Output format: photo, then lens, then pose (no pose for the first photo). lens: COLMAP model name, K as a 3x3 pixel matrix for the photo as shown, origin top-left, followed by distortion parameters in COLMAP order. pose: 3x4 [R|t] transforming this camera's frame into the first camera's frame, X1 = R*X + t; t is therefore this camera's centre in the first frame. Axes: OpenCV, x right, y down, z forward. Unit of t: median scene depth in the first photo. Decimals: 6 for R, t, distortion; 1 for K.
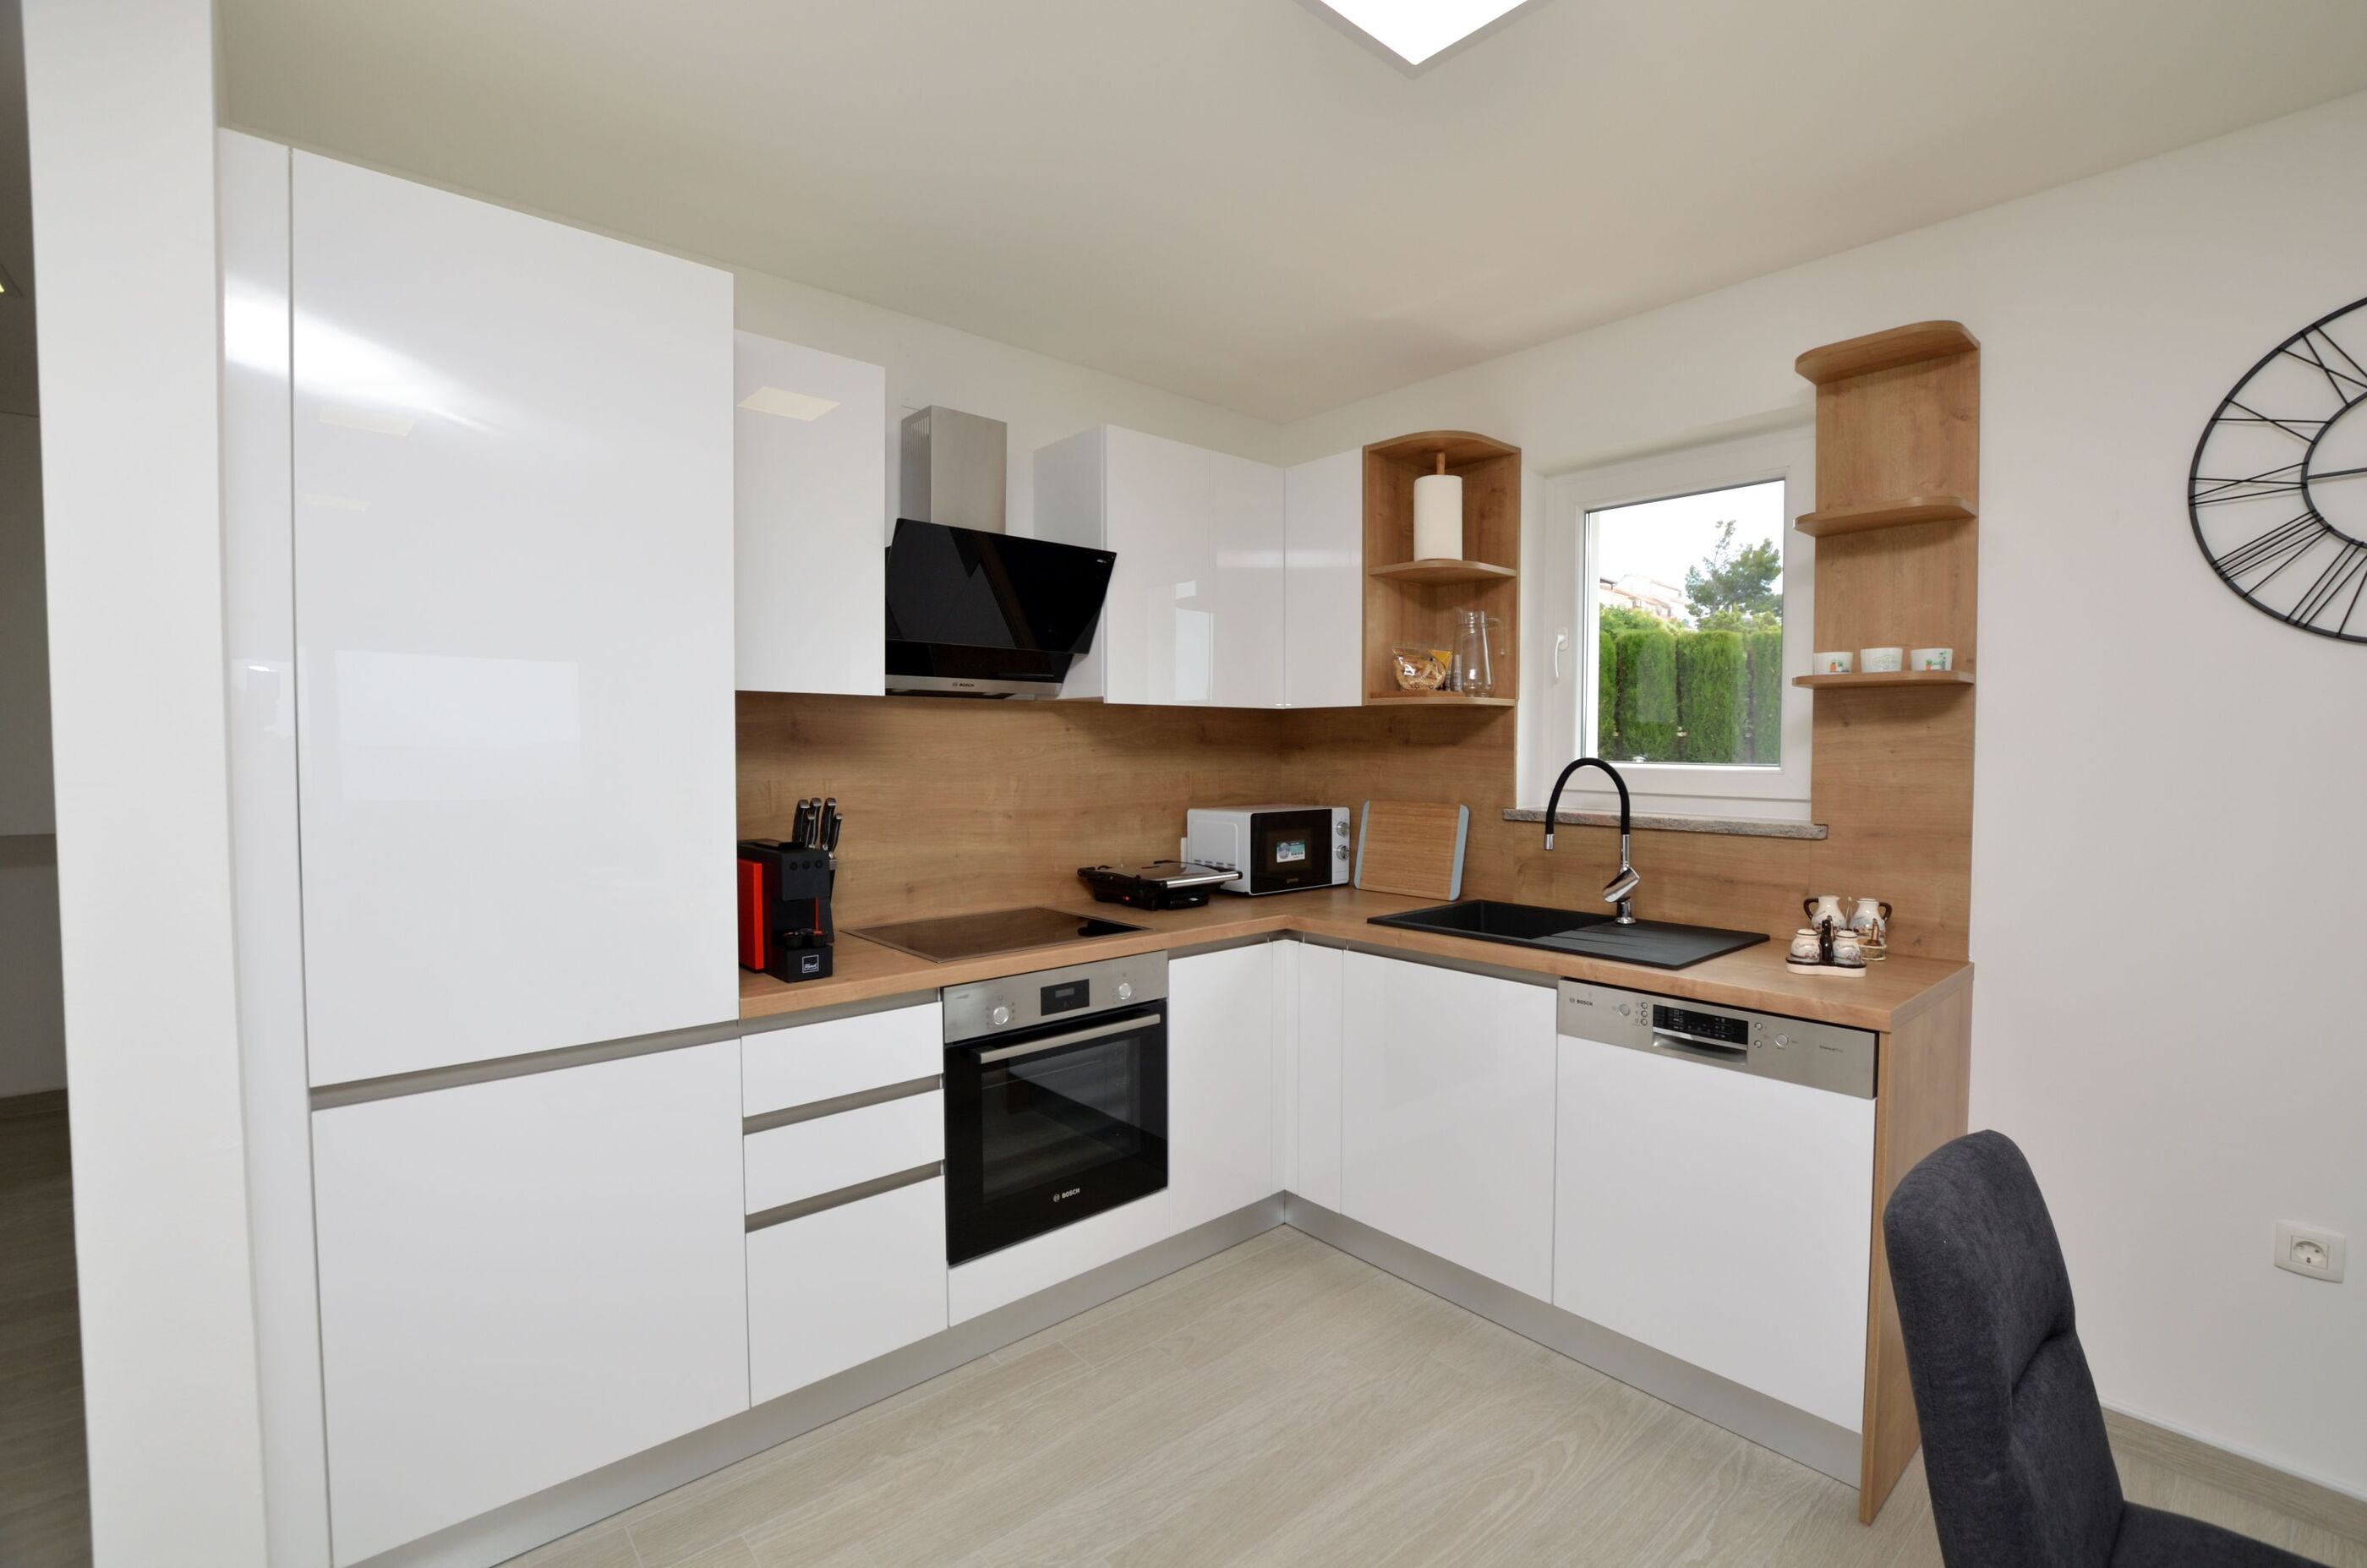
lens RADIAL K [[1045.0, 0, 1206.8], [0, 1045.0, 783.9], [0, 0, 1]] dist [-0.035738, 0.006423]
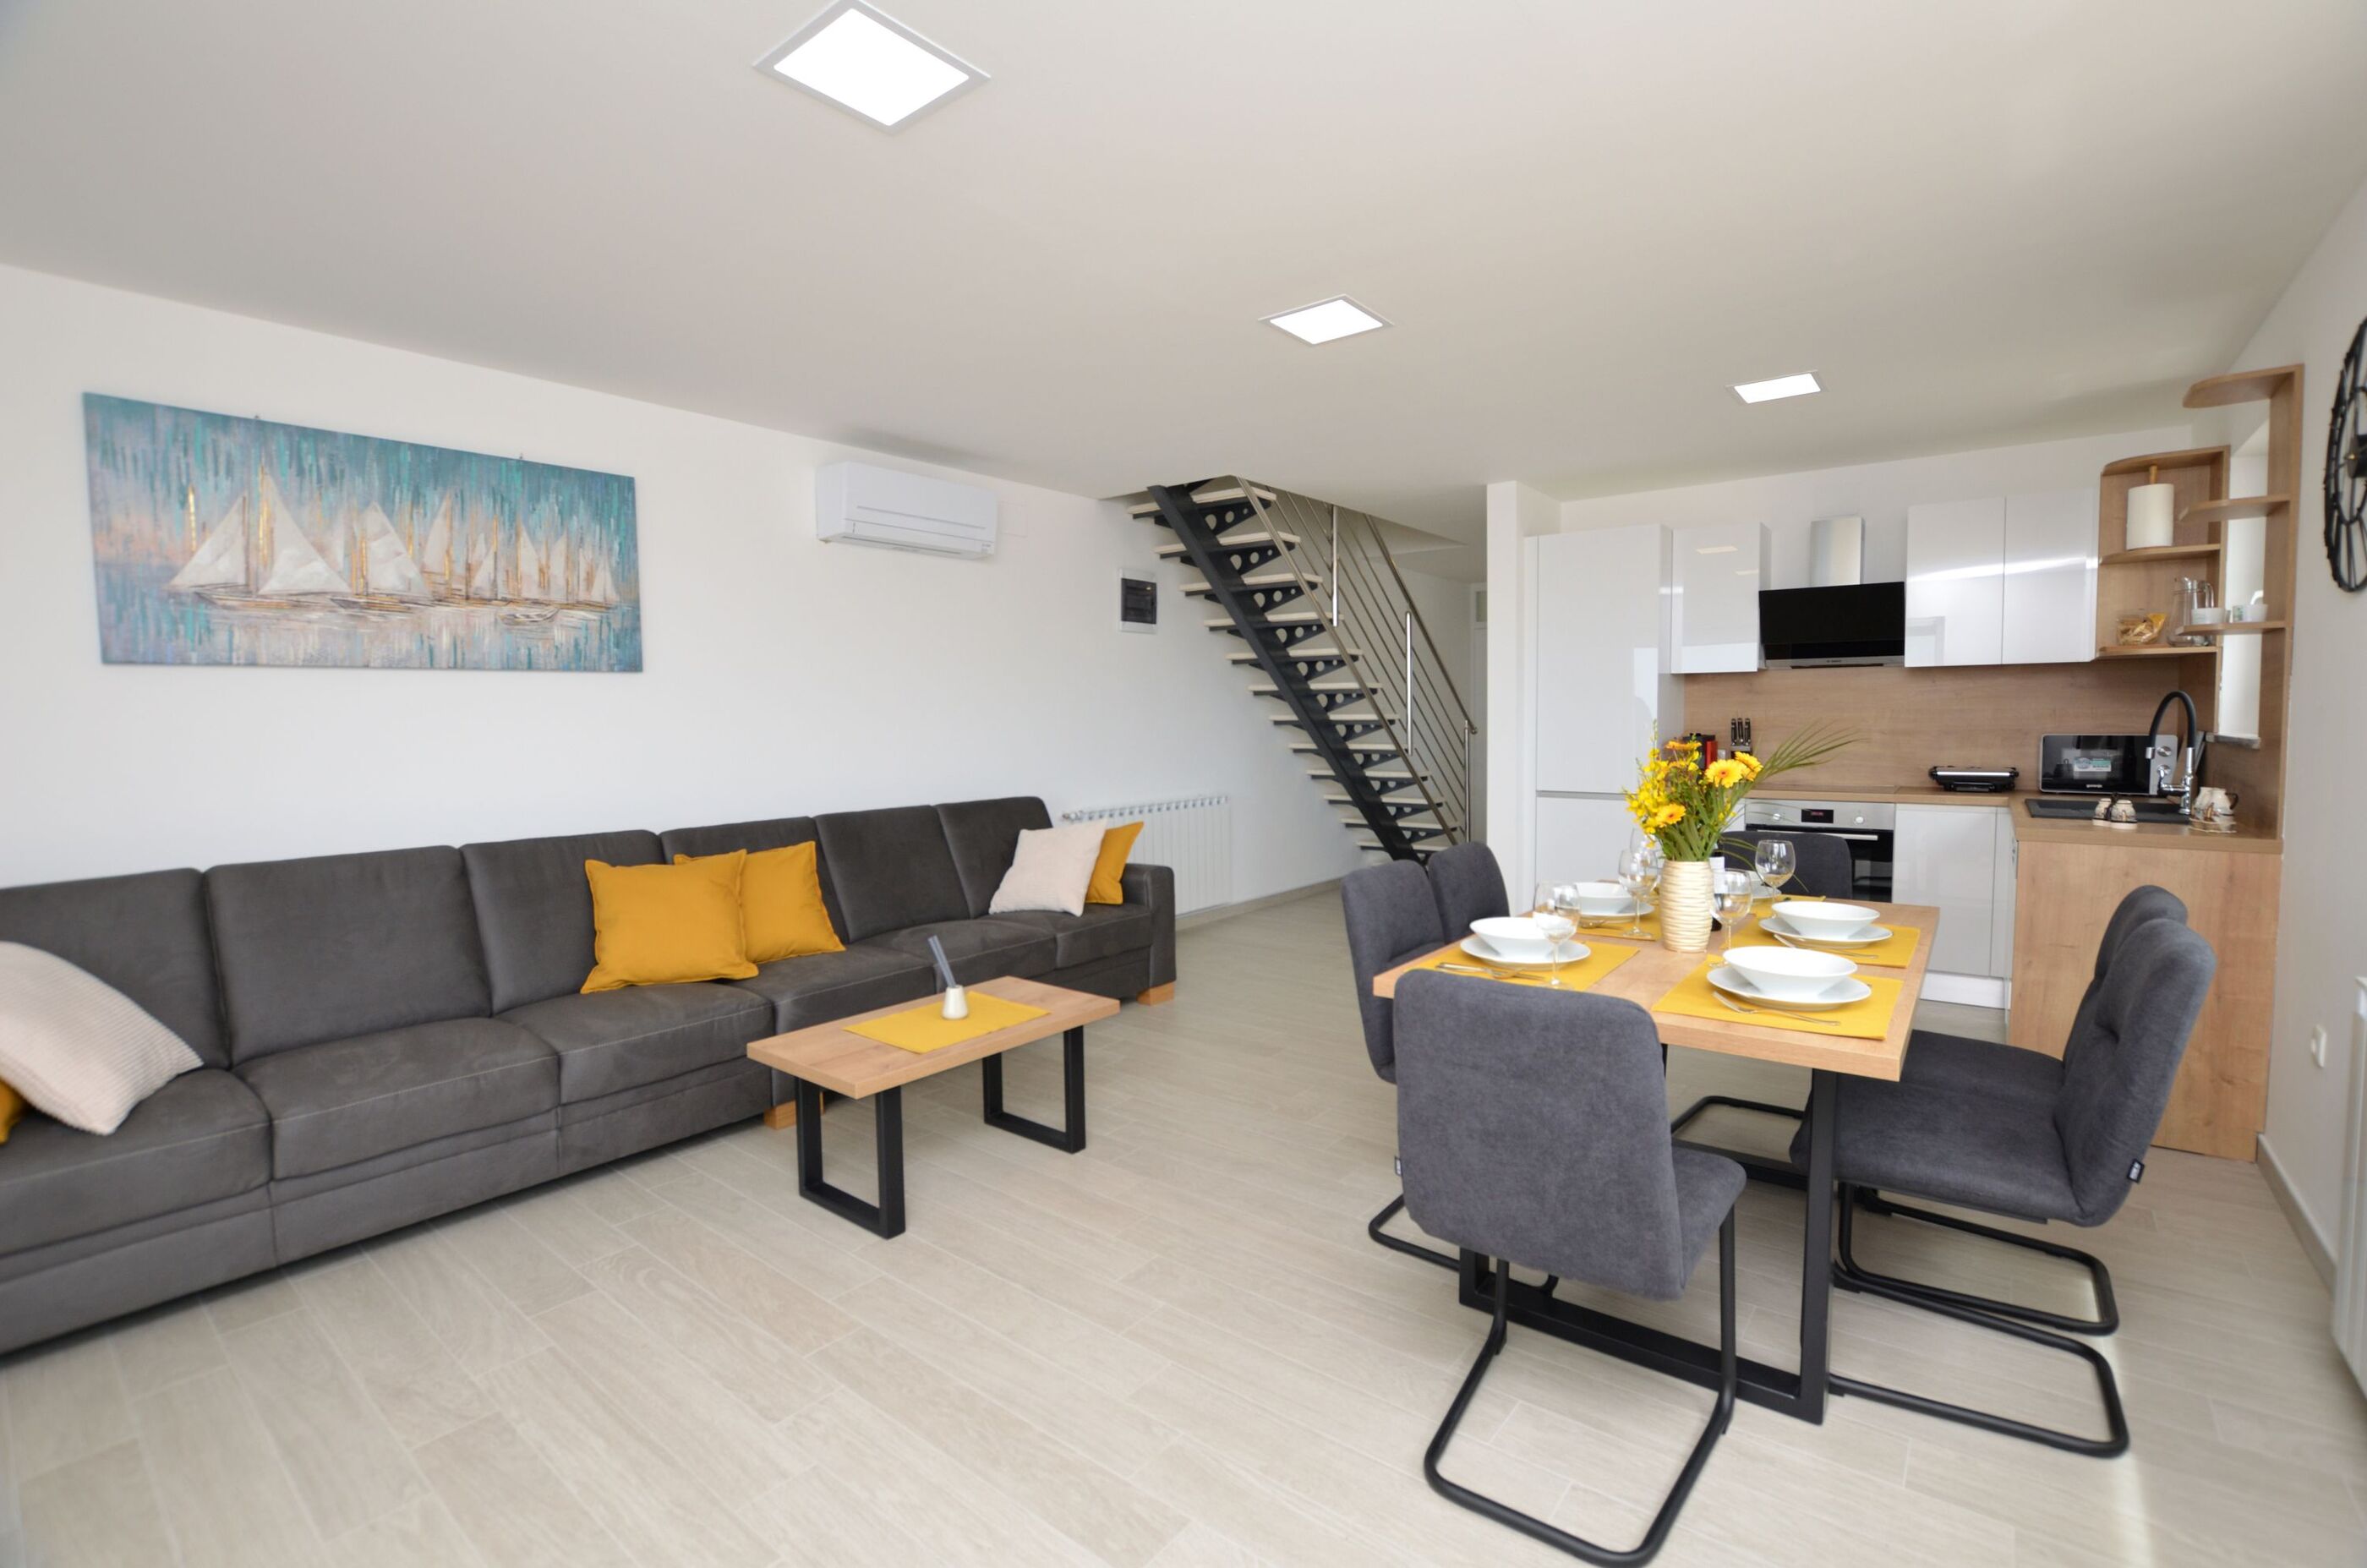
lens RADIAL K [[1045.0, 0, 1208.8], [0, 1045.0, 781.6], [0, 0, 1]] dist [-0.035738, 0.006423]
pose [[0.183224, 0.058611, -0.981322, 1.487473], [-0.023467, 0.998197, 0.055237, 0.050168], [0.982791, 0.012908, 0.184269, -0.493294]]
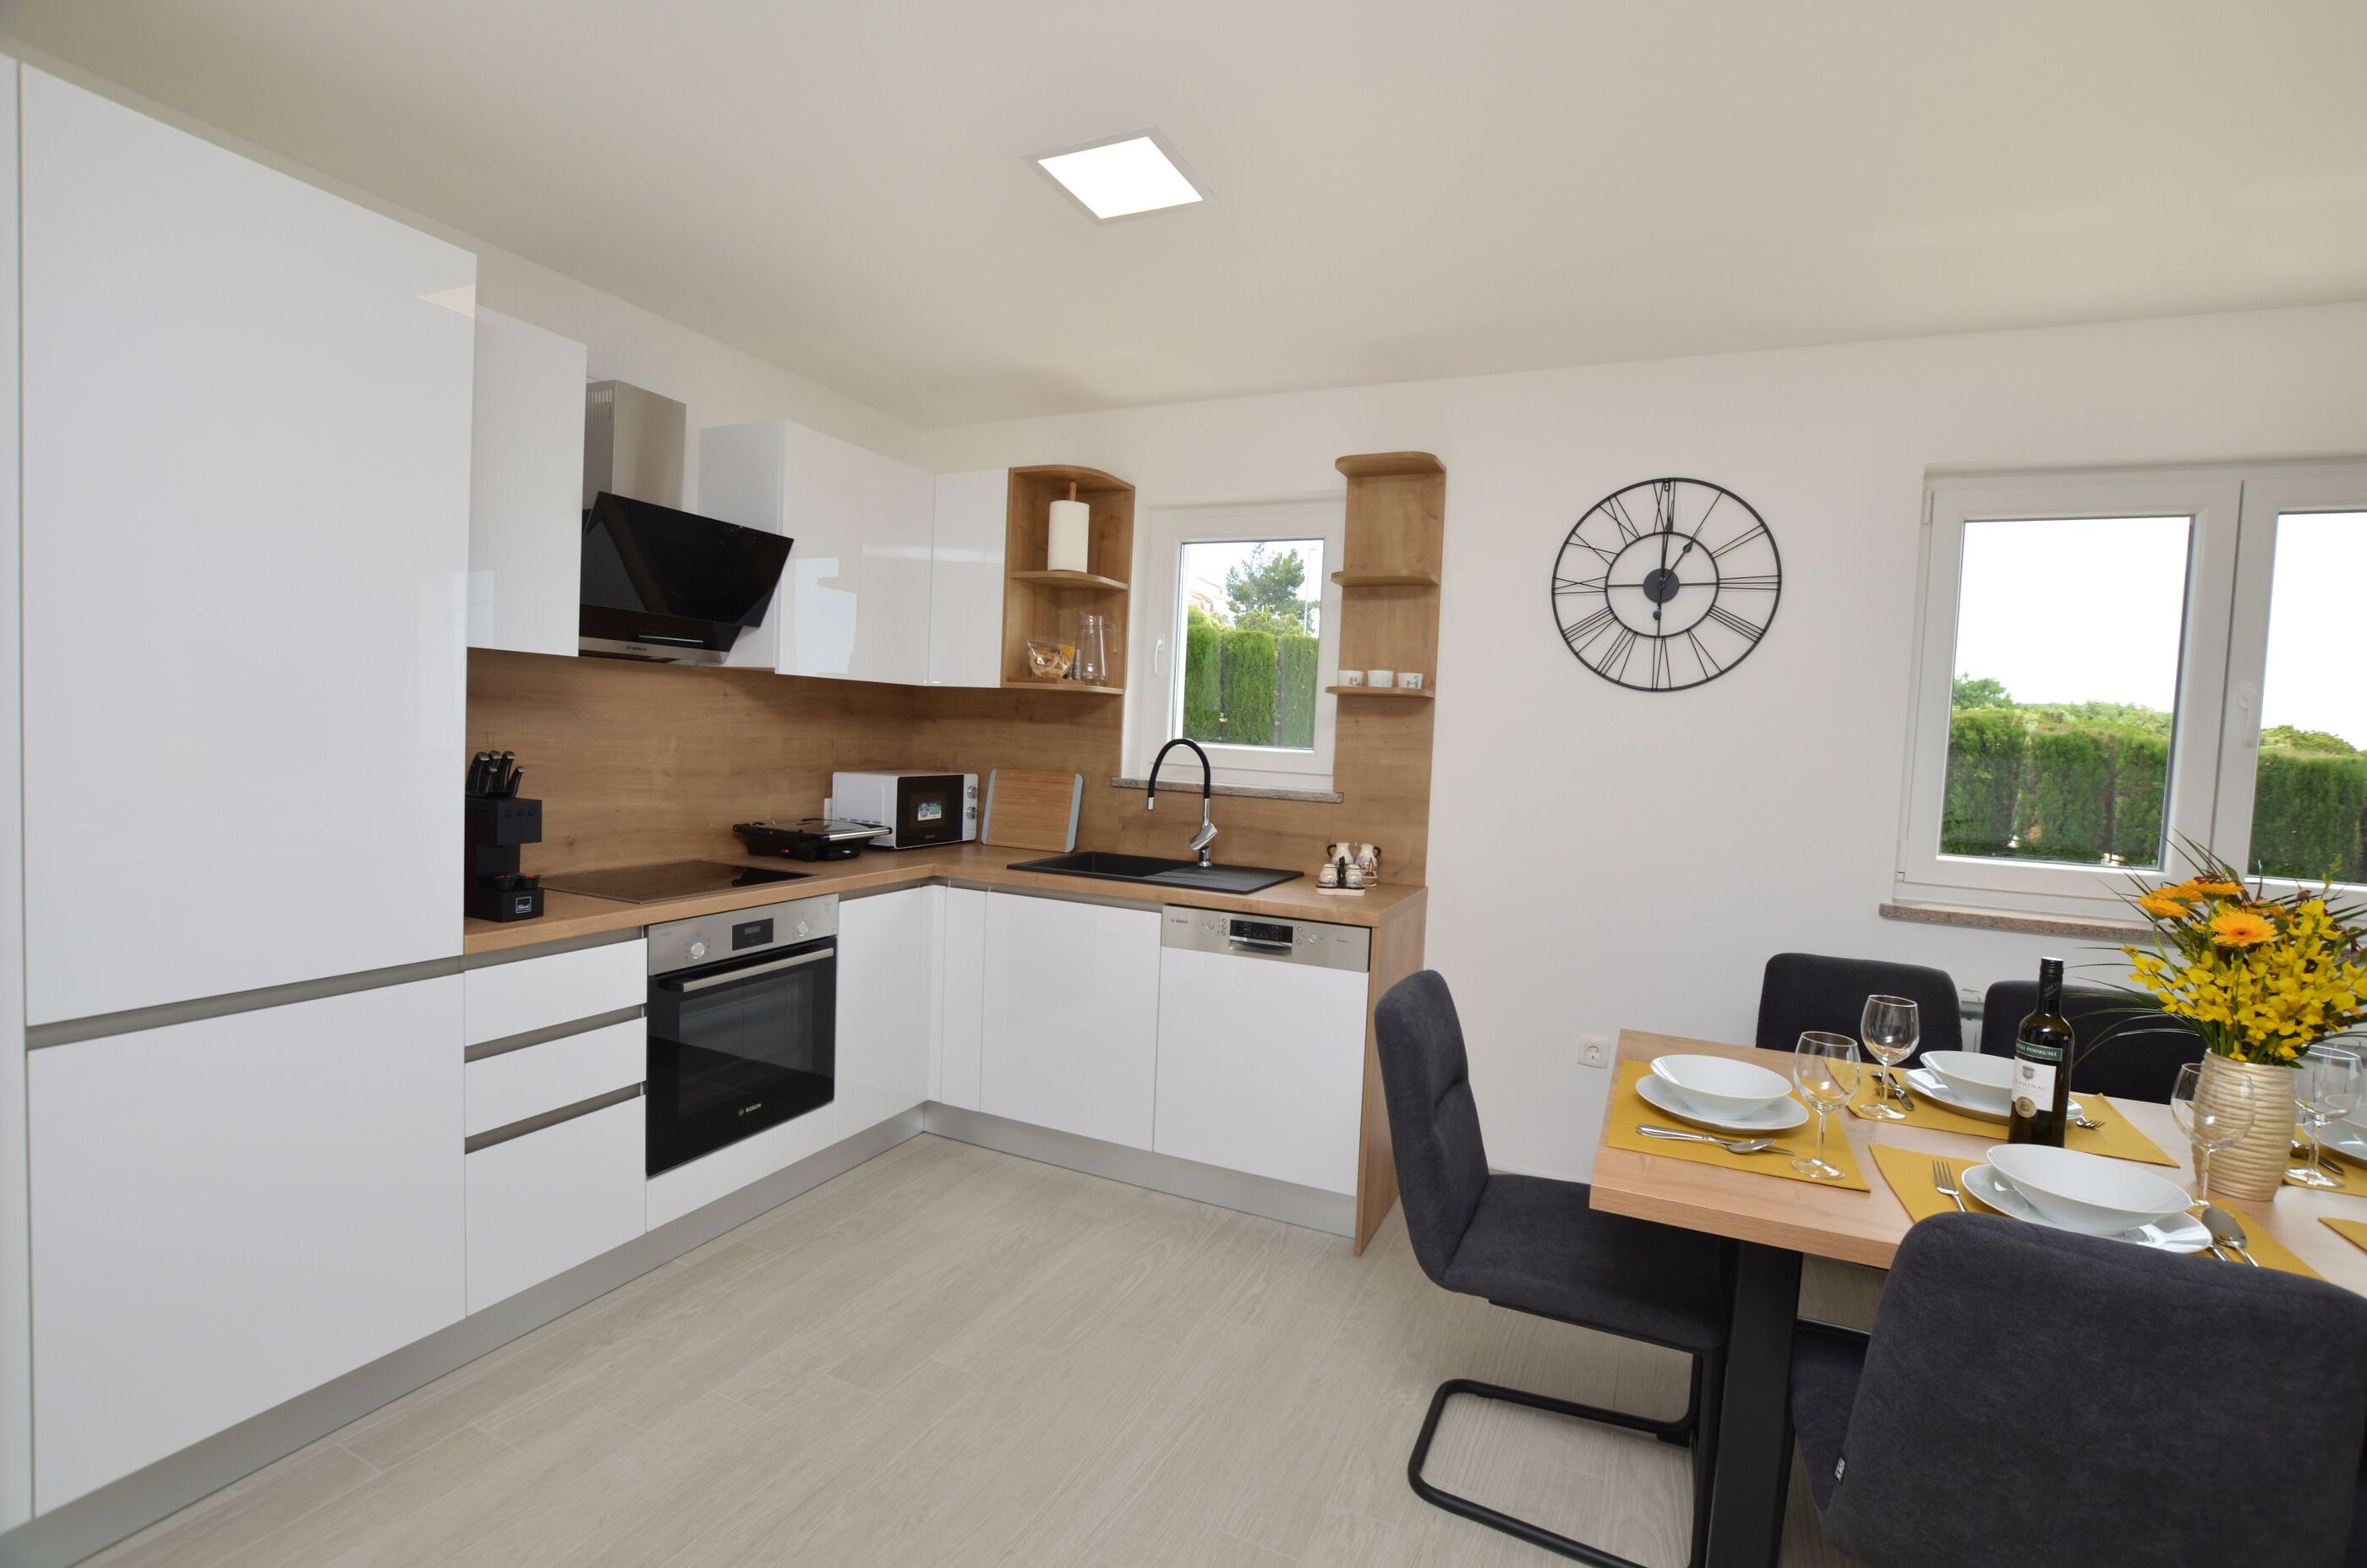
lens RADIAL K [[1045.0, 0, 1208.4], [0, 1045.0, 783.6], [0, 0, 1]] dist [-0.035738, 0.006423]
pose [[0.911930, 0.019052, 0.409902, -0.137212], [-0.029015, 0.999415, 0.018100, 0.006292], [-0.409318, -0.028399, 0.911950, -0.203703]]
